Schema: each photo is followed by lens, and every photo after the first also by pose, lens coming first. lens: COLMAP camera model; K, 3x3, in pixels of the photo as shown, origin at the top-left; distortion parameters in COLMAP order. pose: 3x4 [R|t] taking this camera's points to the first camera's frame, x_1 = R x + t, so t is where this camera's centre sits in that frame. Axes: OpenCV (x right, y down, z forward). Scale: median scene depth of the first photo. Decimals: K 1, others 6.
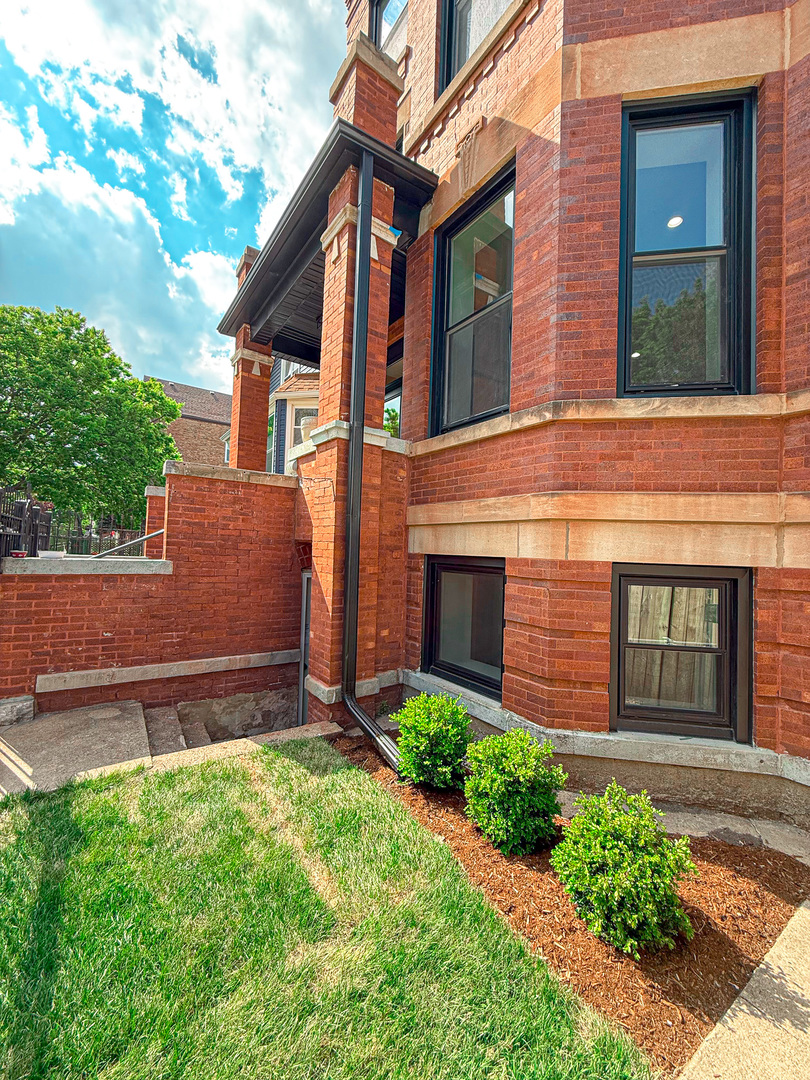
lens RADIAL K [[428.2, 0, 407.3], [0, 428.2, 538.2], [0, 0, 1]] dist [-0.002130, 0.000594]
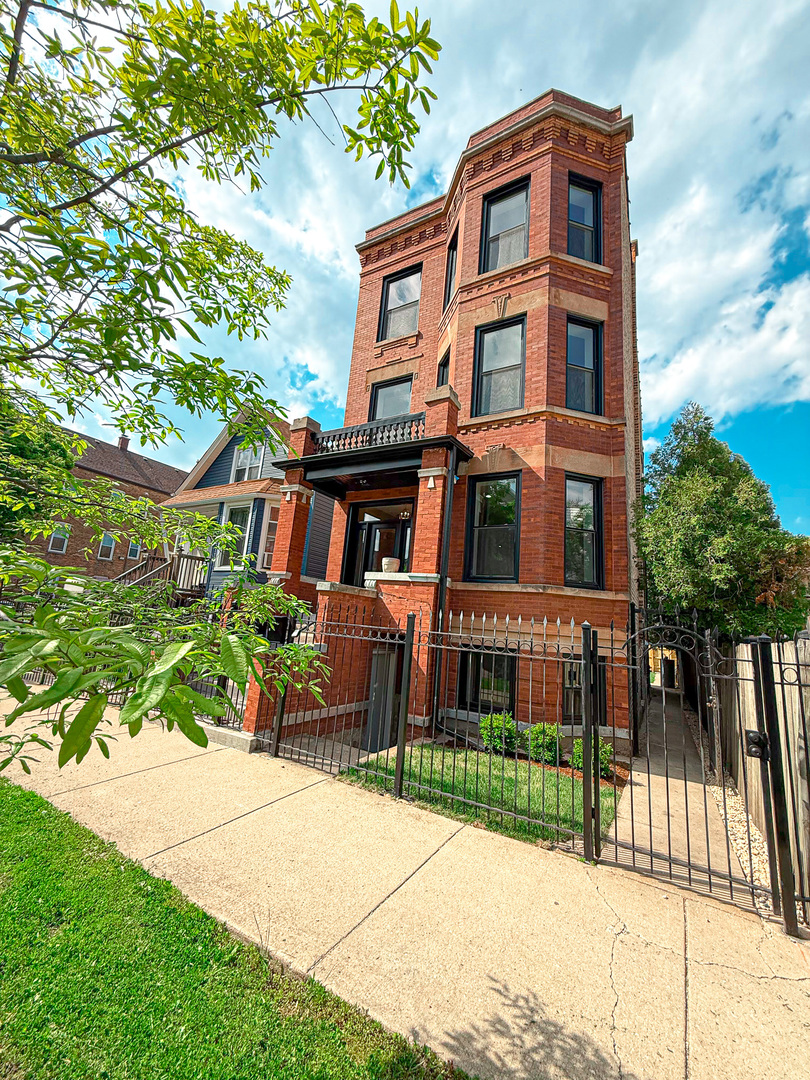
lens RADIAL K [[428.2, 0, 407.3], [0, 428.2, 538.2], [0, 0, 1]] dist [-0.002130, 0.000594]
pose [[0.911049, 0.118004, 0.395049, -1.080621], [-0.058817, 0.985565, -0.158751, -0.117740], [-0.408080, 0.121395, 0.904839, -0.737345]]
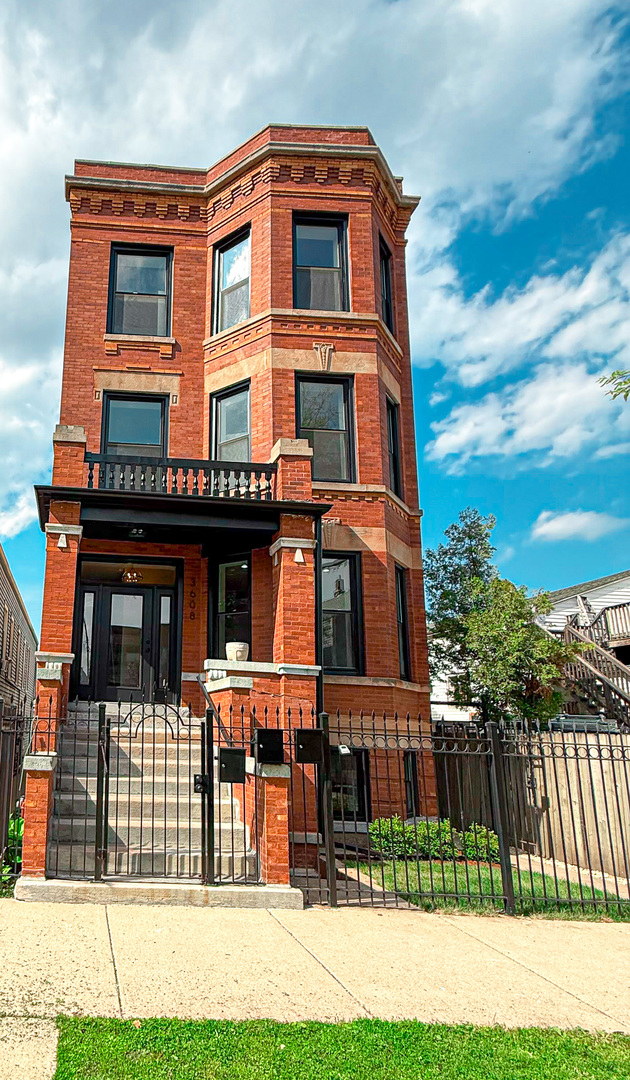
lens RADIAL K [[572.8, 0, 90.6], [0, 572.8, 609.7], [0, 0, 1]] dist [-0.001605, 0.000505]
pose [[0.564354, 0.147701, 0.812213, -2.533120], [-0.048522, 0.988098, -0.145971, -0.123423], [-0.824106, 0.042969, 0.564804, 0.461278]]
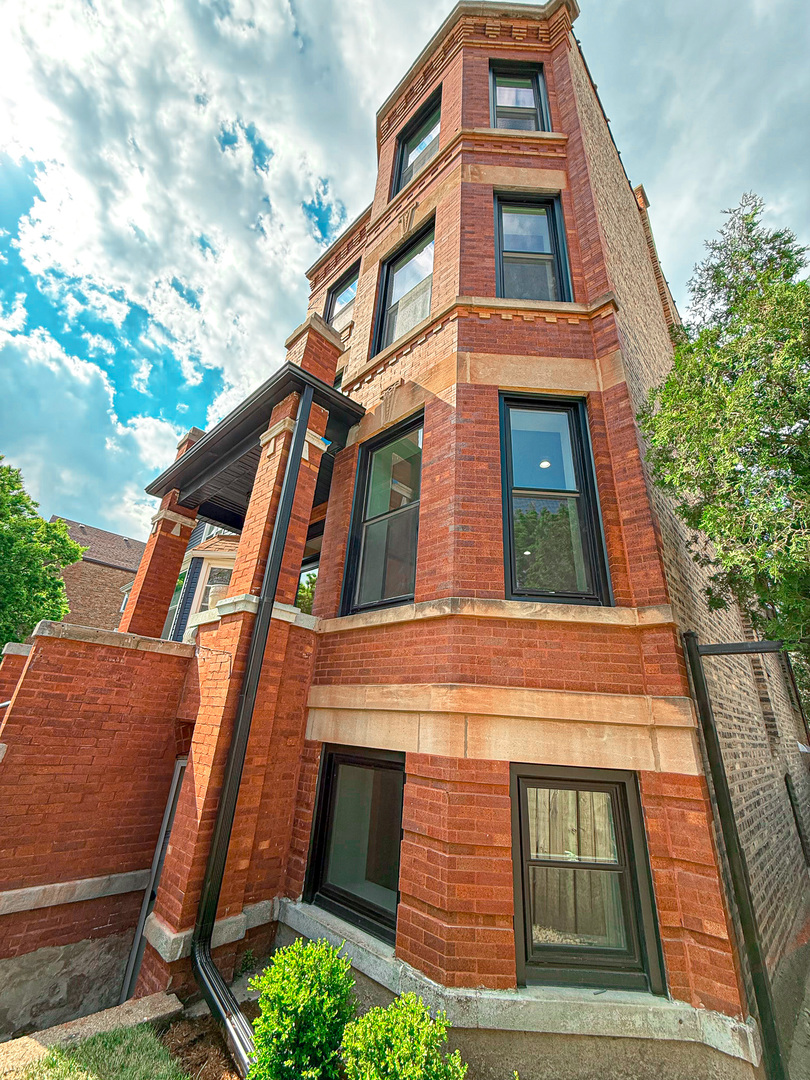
lens RADIAL K [[428.2, 0, 407.3], [0, 428.2, 538.2], [0, 0, 1]] dist [-0.002130, 0.000594]
pose [[0.980421, 0.102482, 0.168146, 0.021828], [-0.033308, 0.927904, -0.371329, -0.037979], [-0.194078, 0.358458, 0.913149, -0.032921]]
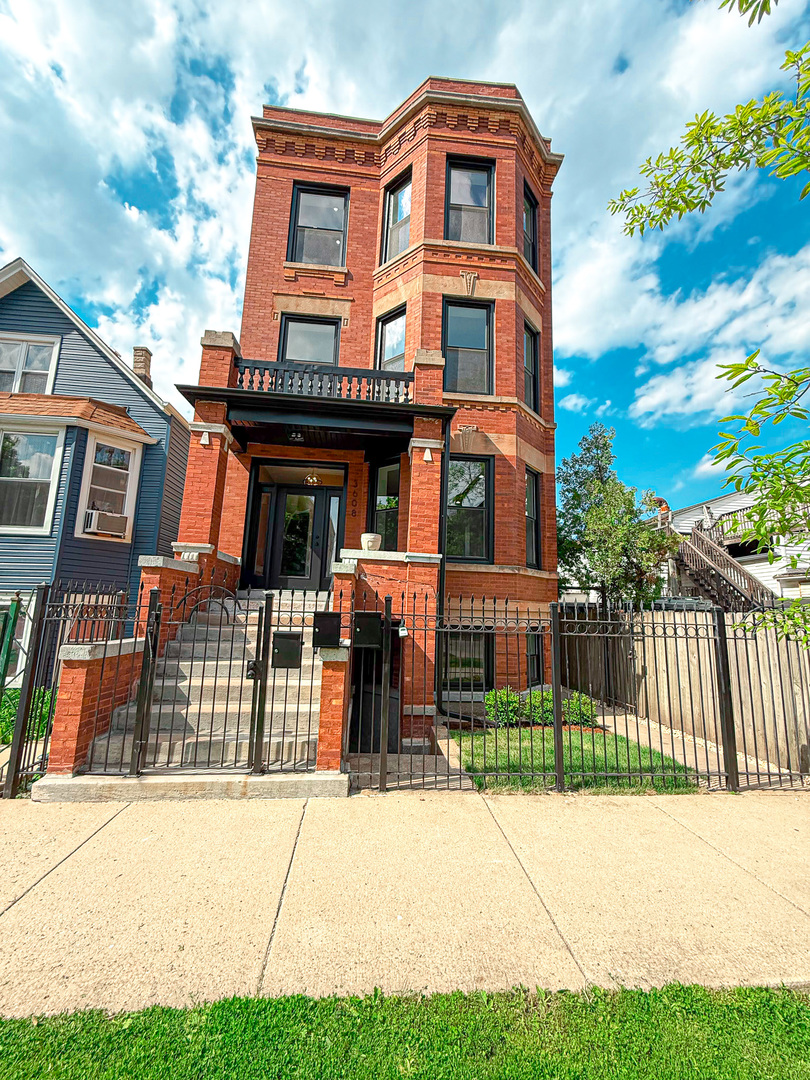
lens RADIAL K [[428.2, 0, 407.3], [0, 428.2, 538.2], [0, 0, 1]] dist [-0.002130, 0.000594]
pose [[0.507618, 0.119833, 0.853208, -1.825238], [-0.036777, 0.992392, -0.117501, -0.123231], [-0.860797, 0.028267, 0.508163, 0.184148]]
